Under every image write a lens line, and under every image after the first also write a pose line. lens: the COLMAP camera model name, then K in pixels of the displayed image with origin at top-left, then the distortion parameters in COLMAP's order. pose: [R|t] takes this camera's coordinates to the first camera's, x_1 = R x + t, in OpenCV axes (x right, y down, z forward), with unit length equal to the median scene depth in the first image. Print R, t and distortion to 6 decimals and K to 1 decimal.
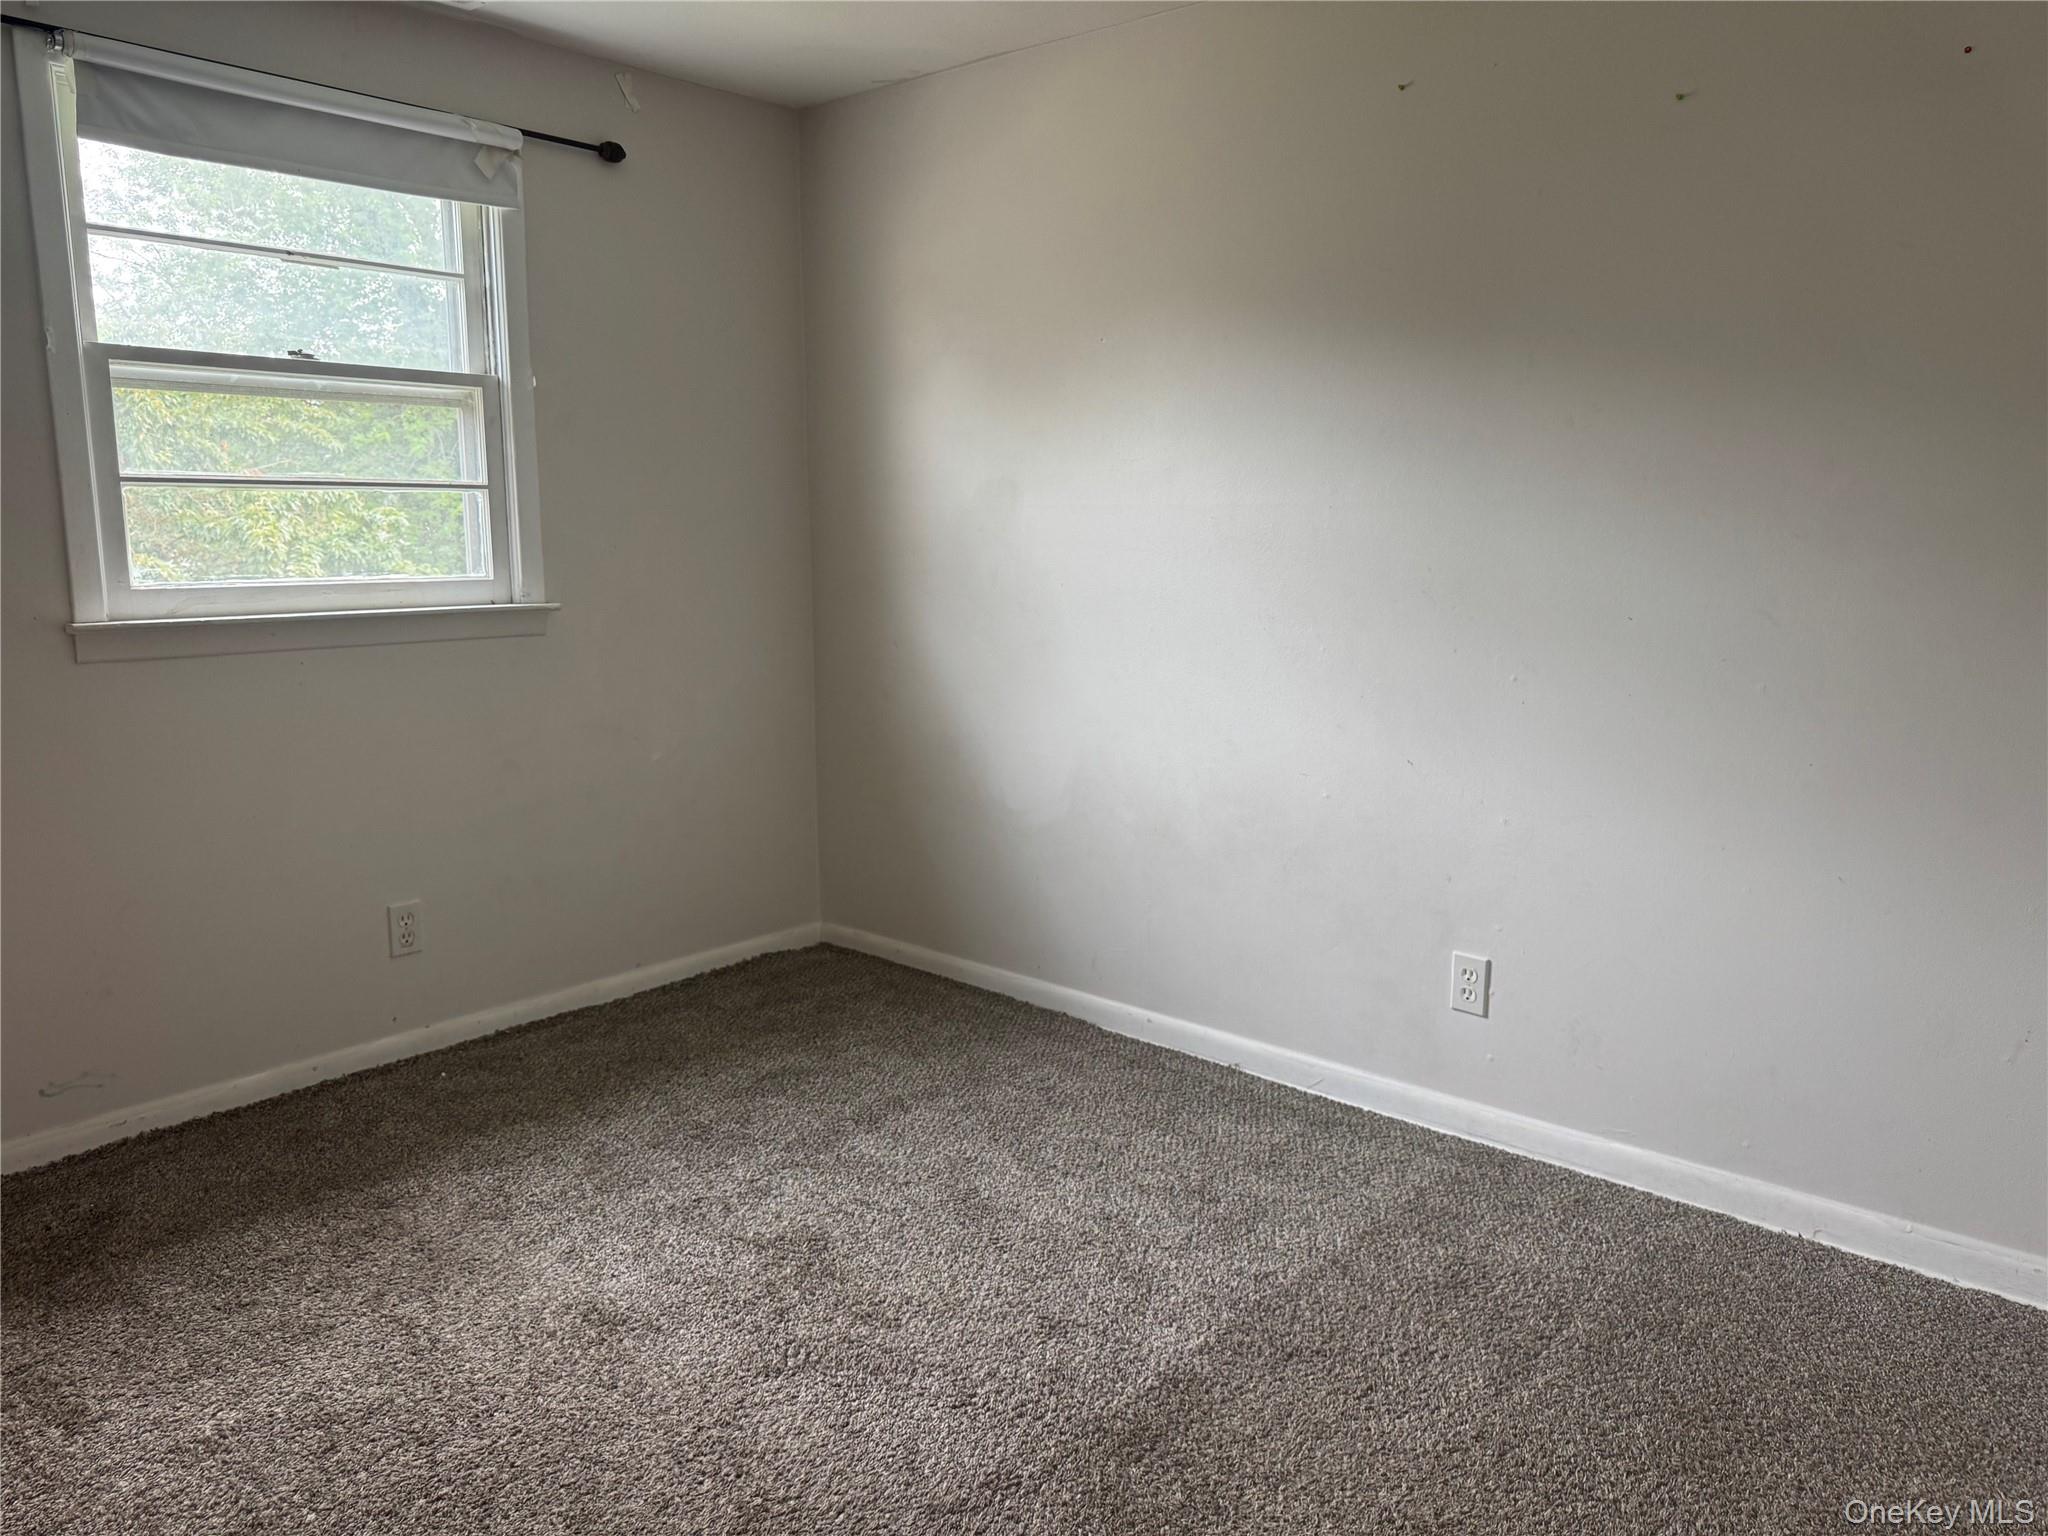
lens RADIAL K [[1446.3, 0, 1024.2], [0, 1446.3, 758.7], [0, 0, 1]] dist [0.038905, -0.044053]
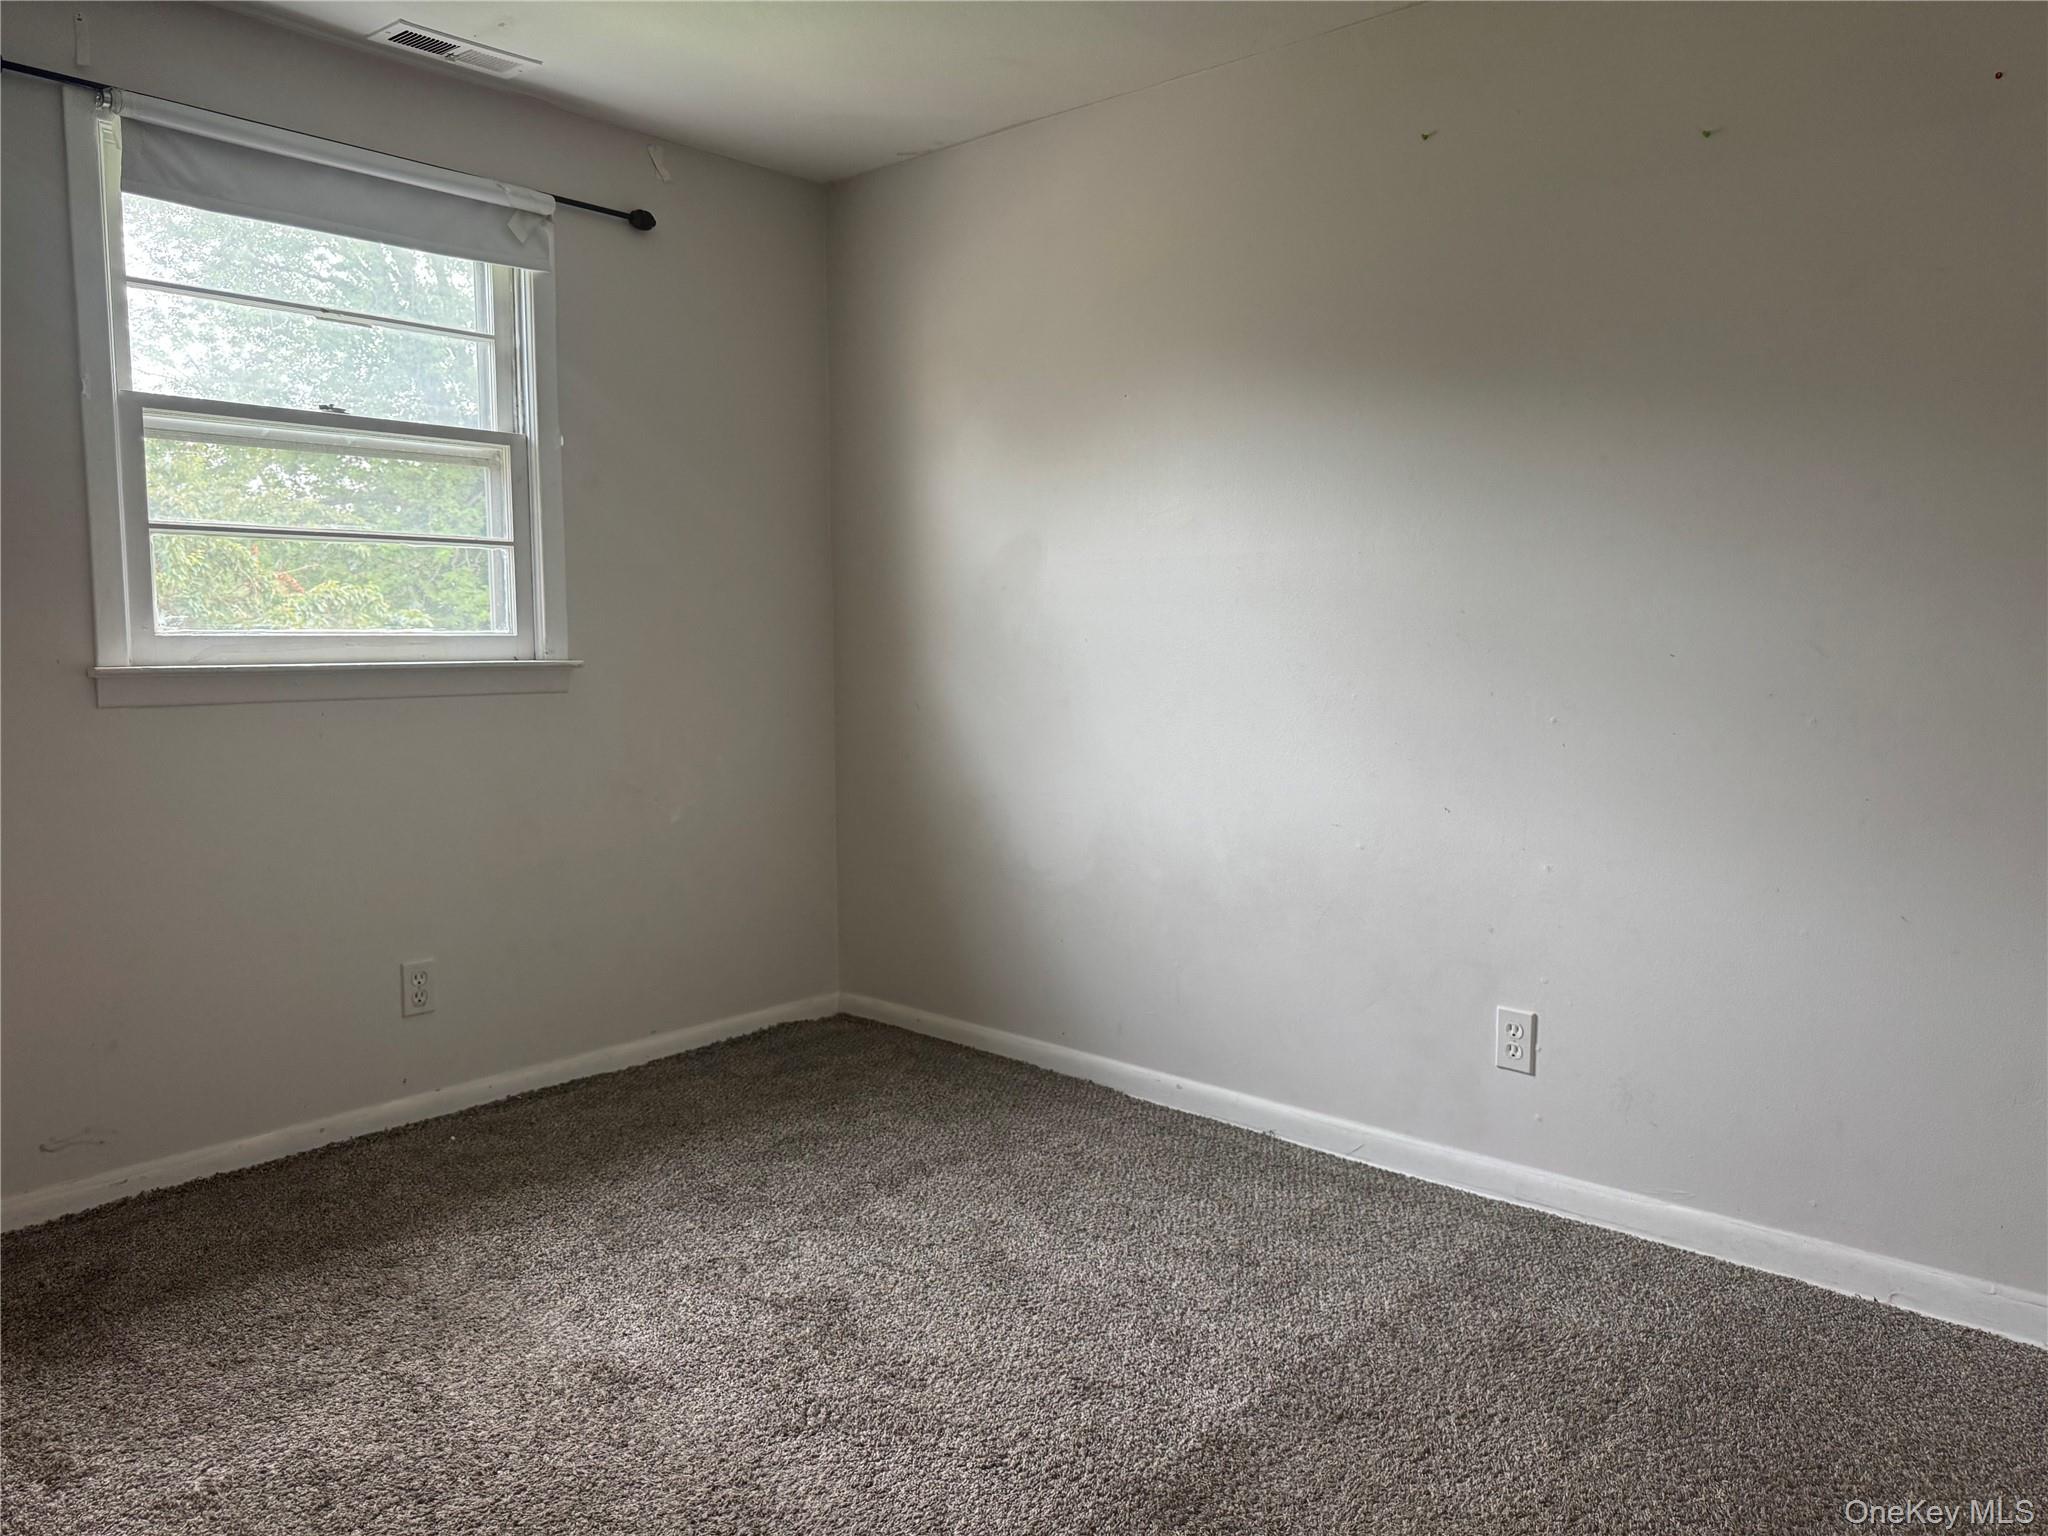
lens RADIAL K [[1446.3, 0, 1014.7], [0, 1446.3, 762.9], [0, 0, 1]] dist [0.038905, -0.044053]
pose [[0.999872, -0.001970, -0.015893, -0.008572], [0.000808, 0.997349, -0.072759, 0.041095], [0.015994, 0.072737, 0.997223, 0.020243]]
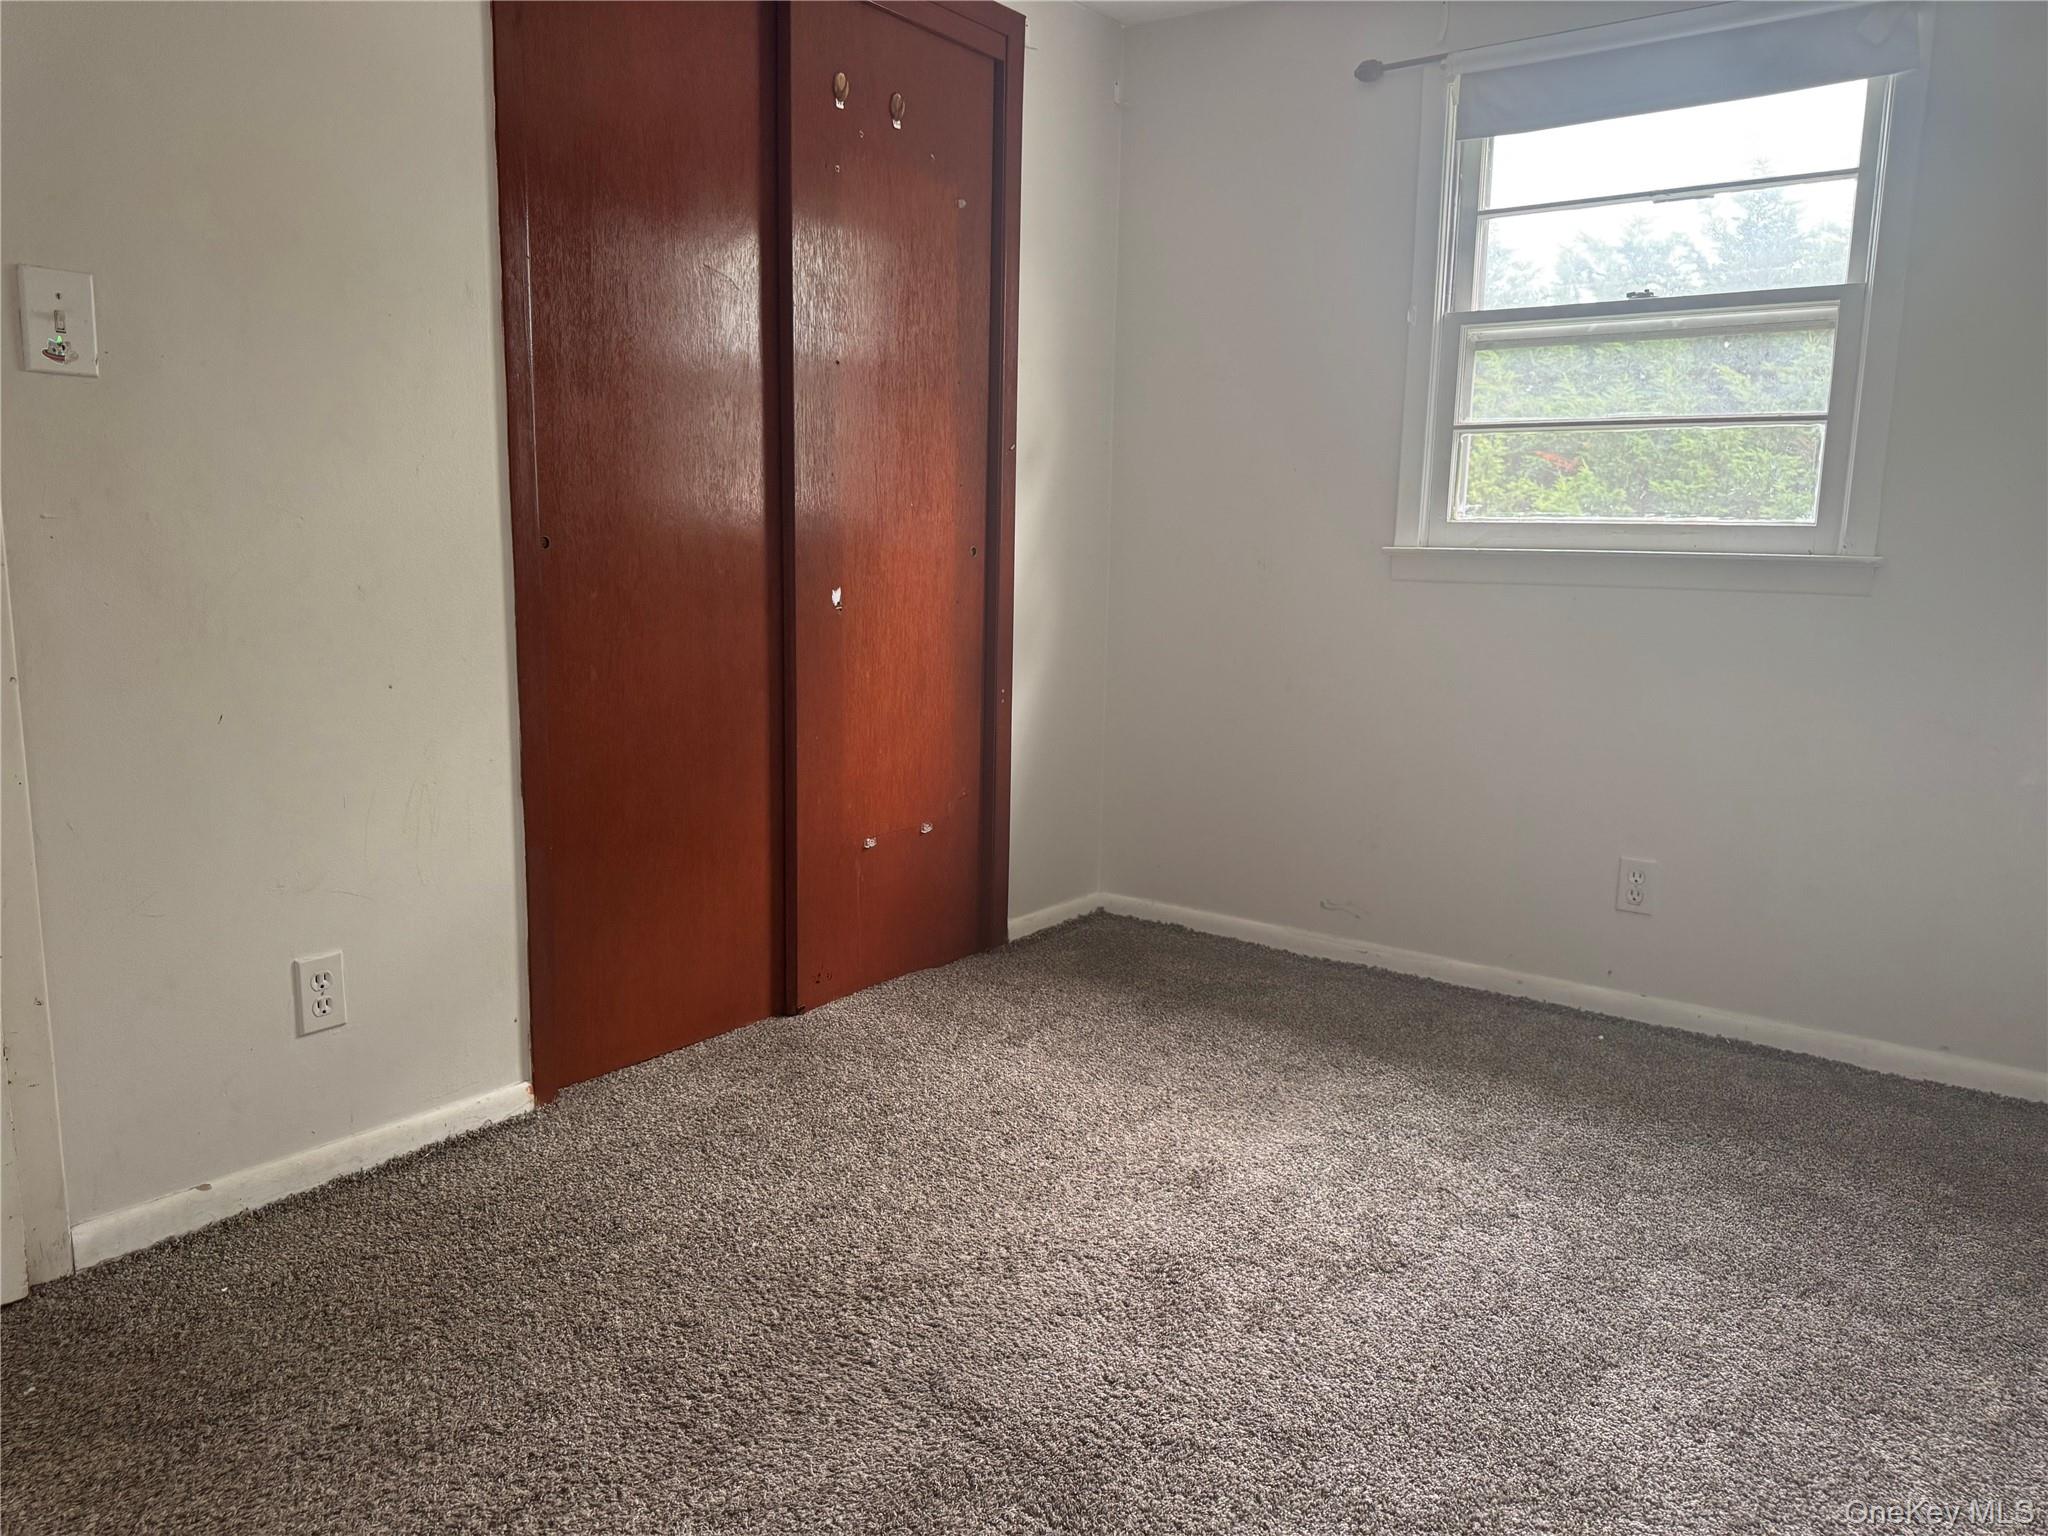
lens RADIAL K [[1446.3, 0, 1023.2], [0, 1446.3, 776.8], [0, 0, 1]] dist [0.038905, -0.044053]
pose [[0.075501, 0.169204, -0.982685, 0.524781], [-0.177941, 0.971966, 0.153687, -0.032323], [0.981140, 0.163257, 0.103493, 0.538107]]
